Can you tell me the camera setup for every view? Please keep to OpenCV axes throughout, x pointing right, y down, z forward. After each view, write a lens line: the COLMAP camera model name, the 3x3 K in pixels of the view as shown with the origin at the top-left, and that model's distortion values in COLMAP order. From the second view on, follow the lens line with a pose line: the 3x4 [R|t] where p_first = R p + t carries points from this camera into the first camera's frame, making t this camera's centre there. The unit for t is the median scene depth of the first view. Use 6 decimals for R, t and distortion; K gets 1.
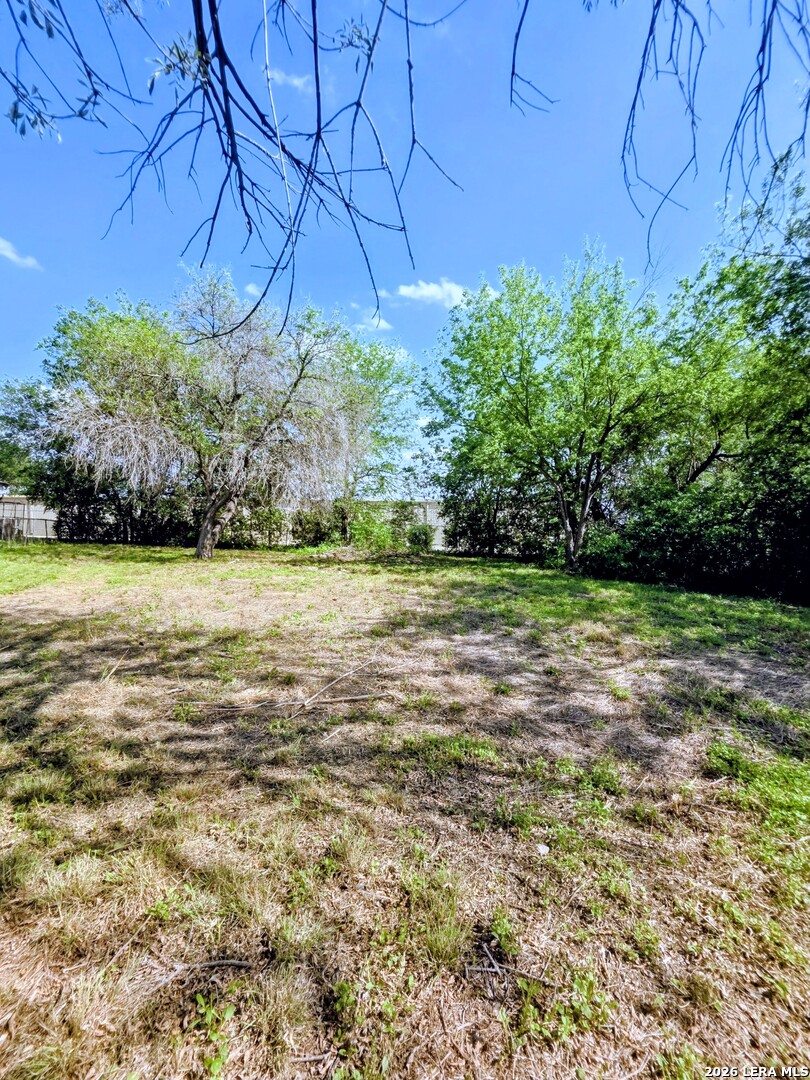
lens RADIAL K [[434.2, 0, 403.5], [0, 434.2, 546.6], [0, 0, 1]] dist [-0.001917, 0.002842]
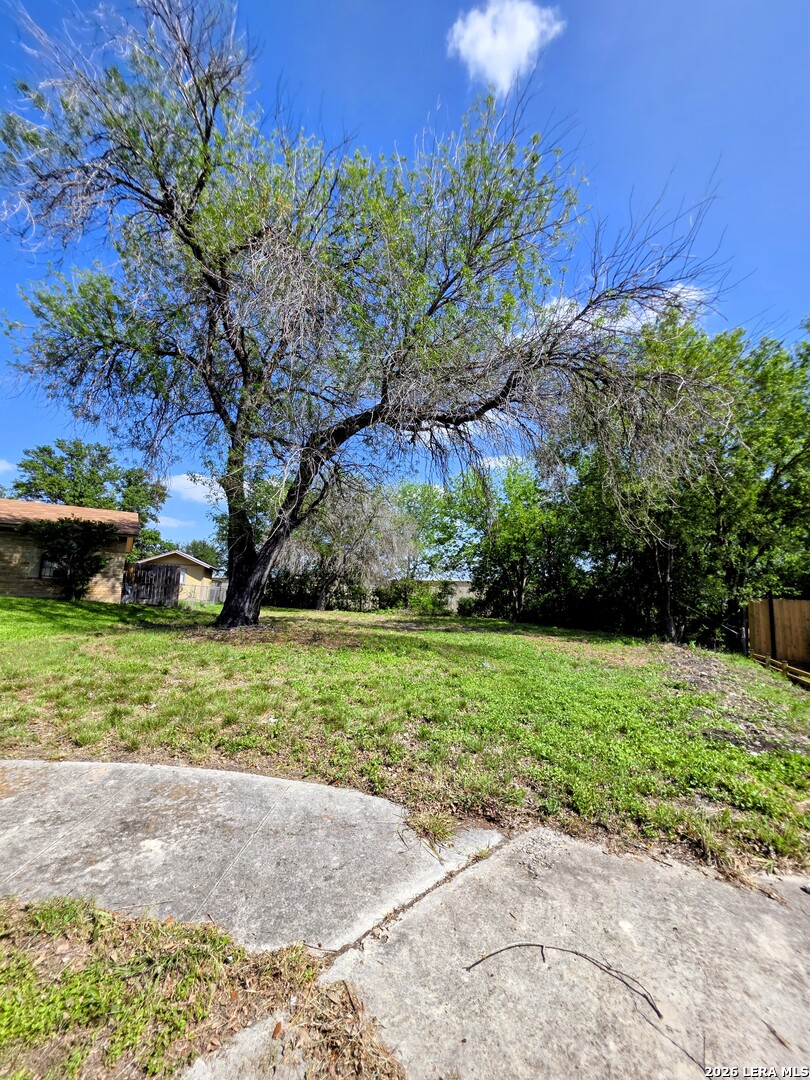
lens RADIAL K [[434.2, 0, 403.5], [0, 434.2, 546.6], [0, 0, 1]] dist [-0.001917, 0.002842]
pose [[0.975227, -0.011290, -0.220916, 0.192874], [-0.029922, 0.982784, -0.182319, 0.056033], [0.219171, 0.184413, 0.958100, -0.485029]]
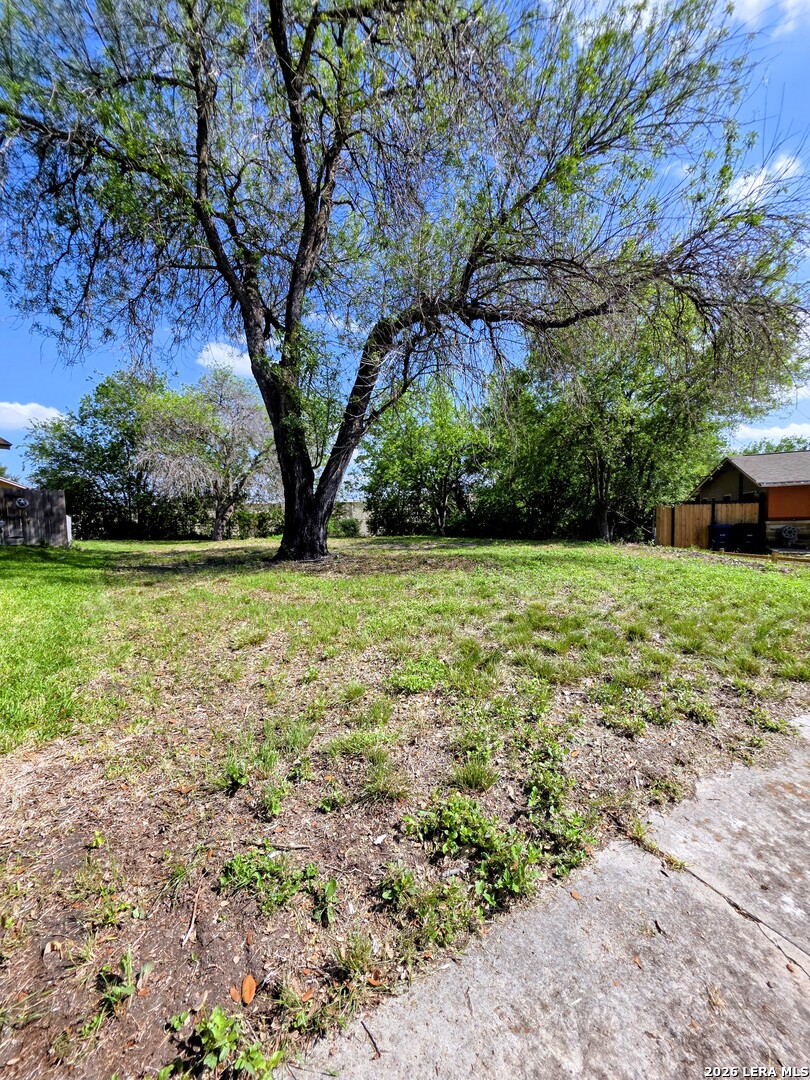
lens RADIAL K [[434.2, 0, 403.5], [0, 434.2, 546.6], [0, 0, 1]] dist [-0.001917, 0.002842]
pose [[0.981838, -0.047488, 0.183682, -0.061874], [0.048028, 0.998845, 0.001511, 0.053307], [-0.183541, 0.007338, 0.982985, -0.459030]]
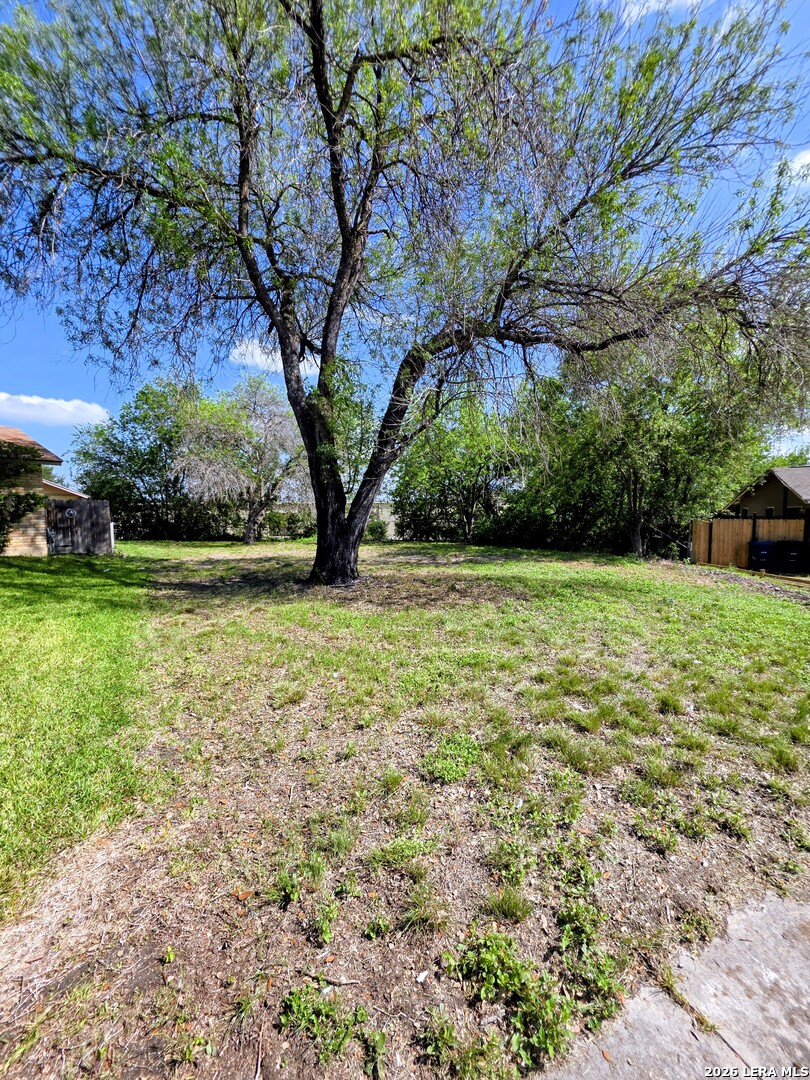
lens RADIAL K [[434.2, 0, 403.5], [0, 434.2, 546.6], [0, 0, 1]] dist [-0.001917, 0.002842]
pose [[0.991638, -0.031893, 0.125044, -0.064874], [0.031119, 0.999483, 0.008145, 0.028354], [-0.125239, -0.004186, 0.992118, -0.463201]]
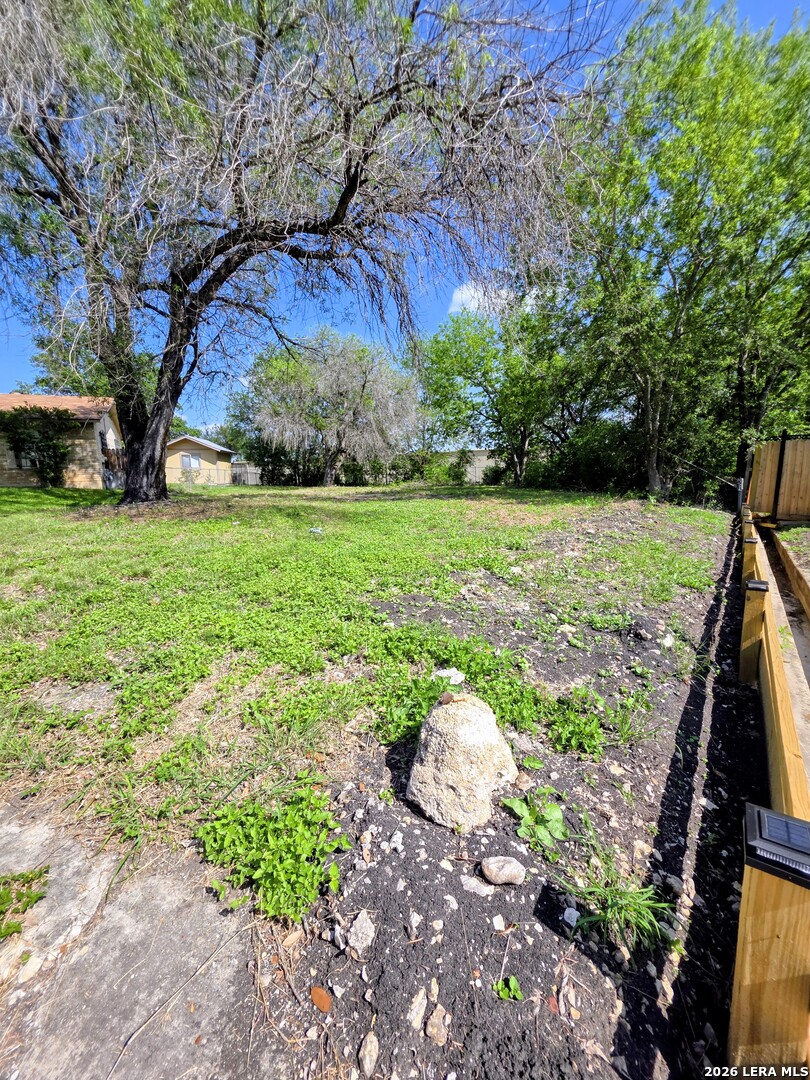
lens RADIAL K [[434.2, 0, 403.5], [0, 434.2, 546.6], [0, 0, 1]] dist [-0.001917, 0.002842]
pose [[0.932534, 0.020151, -0.360521, 0.336905], [0.017187, 0.994833, 0.100060, 0.064236], [0.360674, -0.099506, 0.927369, -0.397973]]
